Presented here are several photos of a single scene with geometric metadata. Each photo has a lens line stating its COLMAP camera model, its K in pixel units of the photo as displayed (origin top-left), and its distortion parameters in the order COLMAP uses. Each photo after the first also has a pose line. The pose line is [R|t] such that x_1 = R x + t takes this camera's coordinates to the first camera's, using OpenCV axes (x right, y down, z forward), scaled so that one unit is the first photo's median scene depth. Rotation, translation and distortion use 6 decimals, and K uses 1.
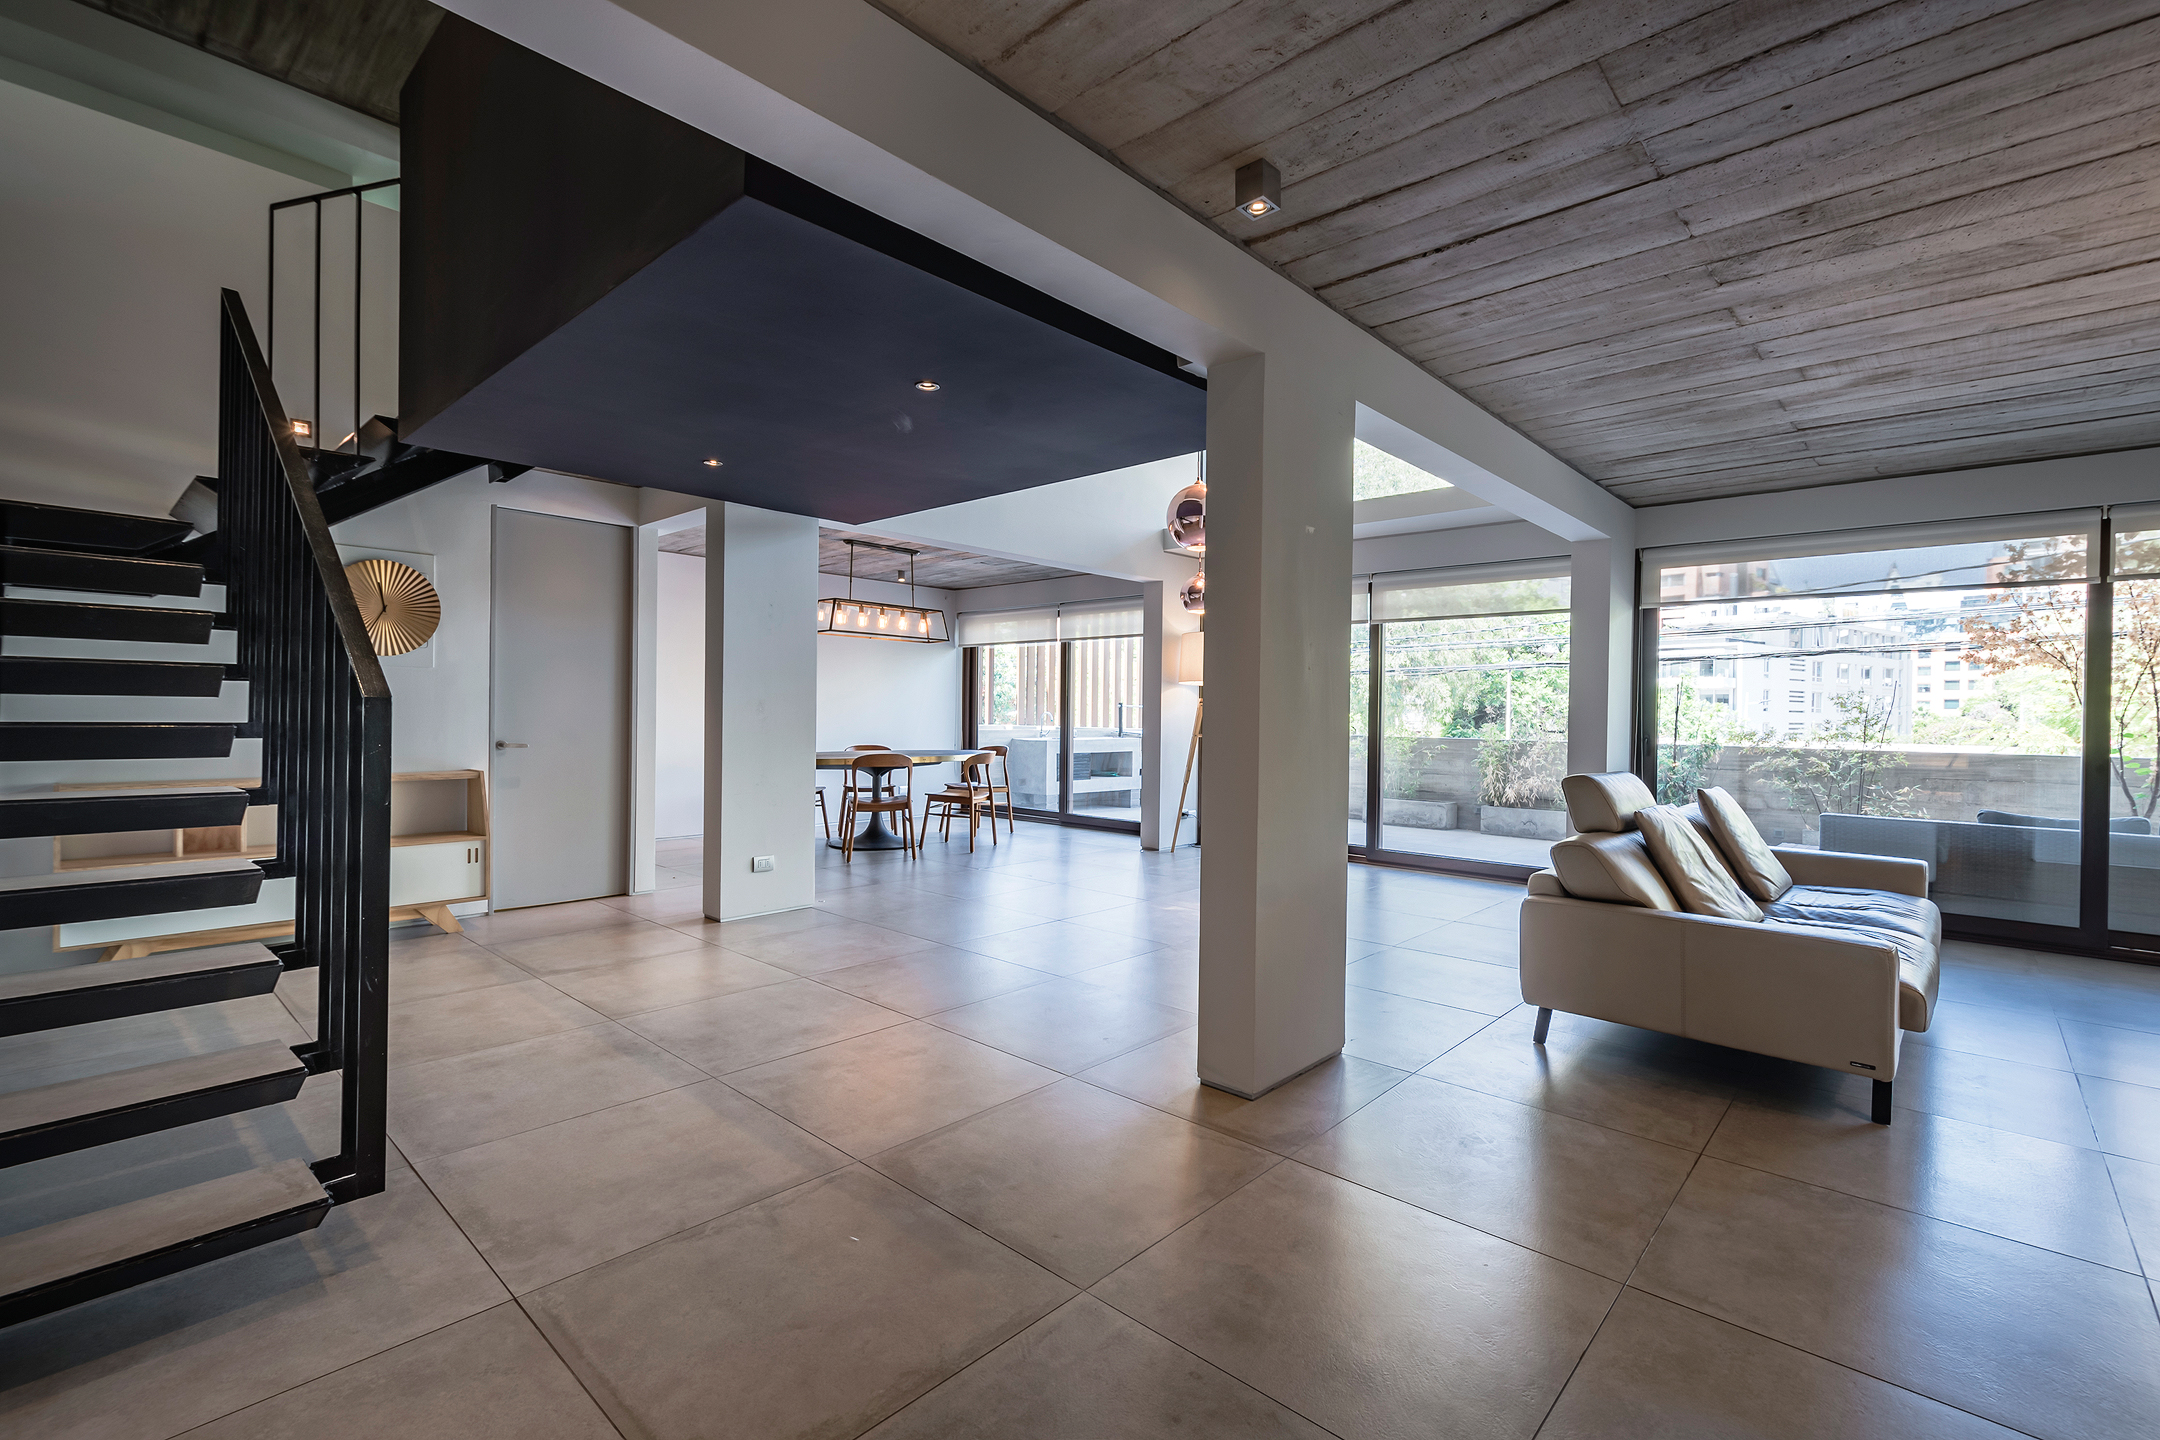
lens RADIAL K [[973.5, 0, 1119.6], [0, 973.5, 706.9], [0, 0, 1]] dist [0.005365, 0.000324]
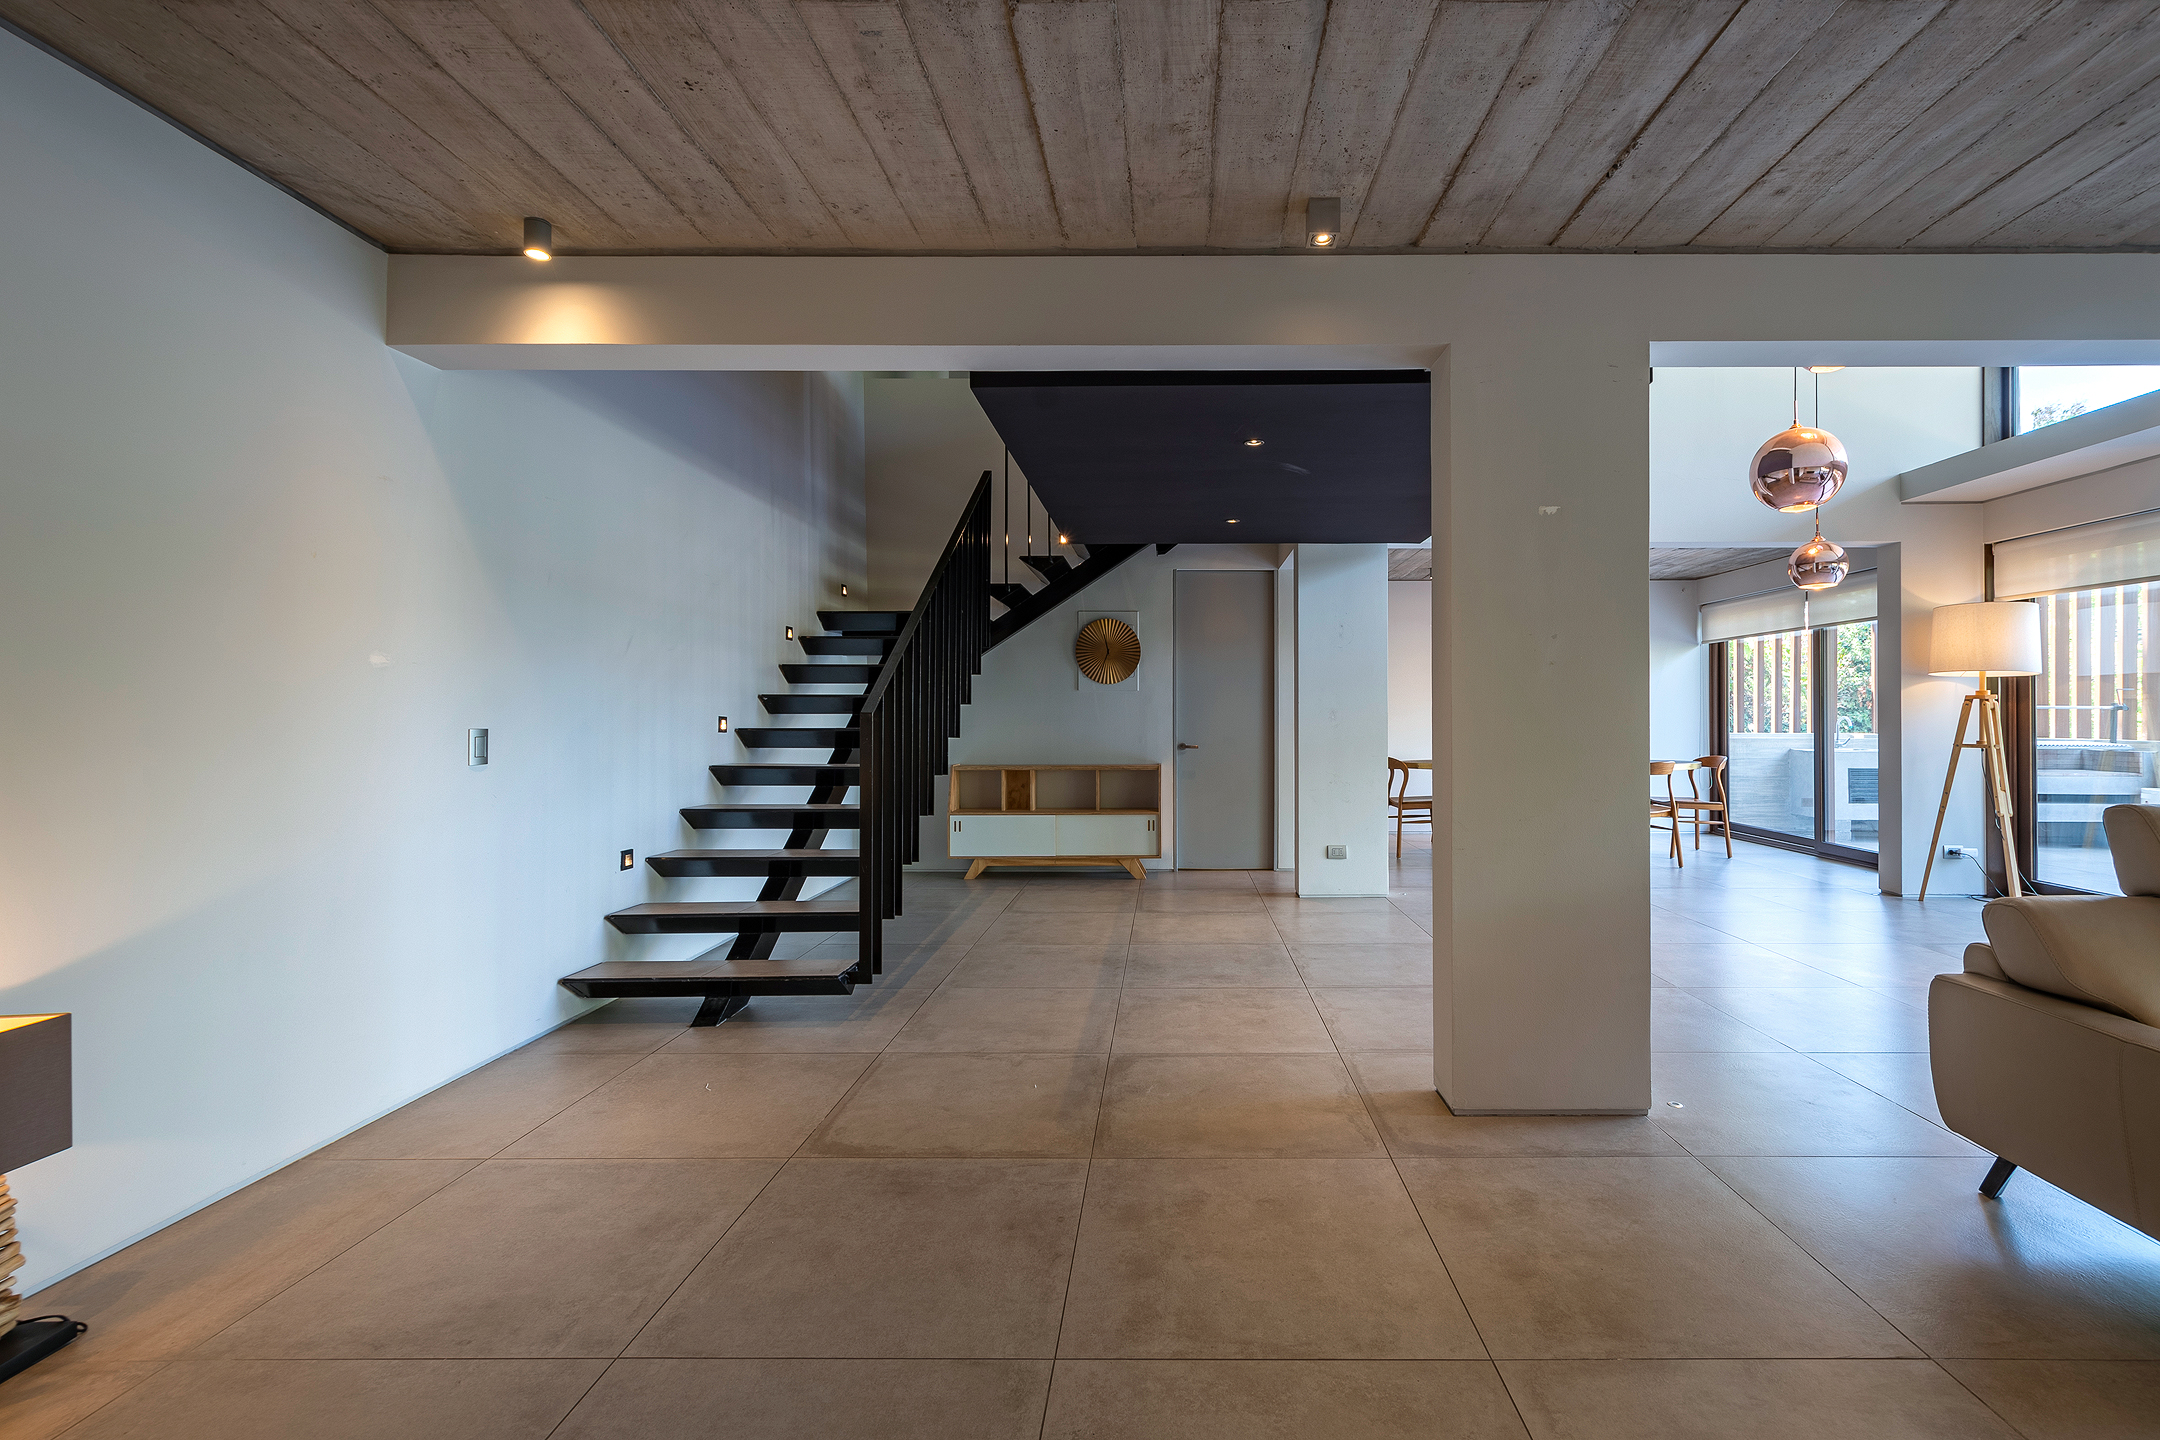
lens RADIAL K [[973.5, 0, 1119.6], [0, 973.5, 706.9], [0, 0, 1]] dist [0.005365, 0.000324]
pose [[0.654063, -0.020086, -0.756174, 0.565892], [0.013022, 0.999798, -0.015294, 0.007490], [0.756328, 0.000157, 0.654192, 0.098889]]
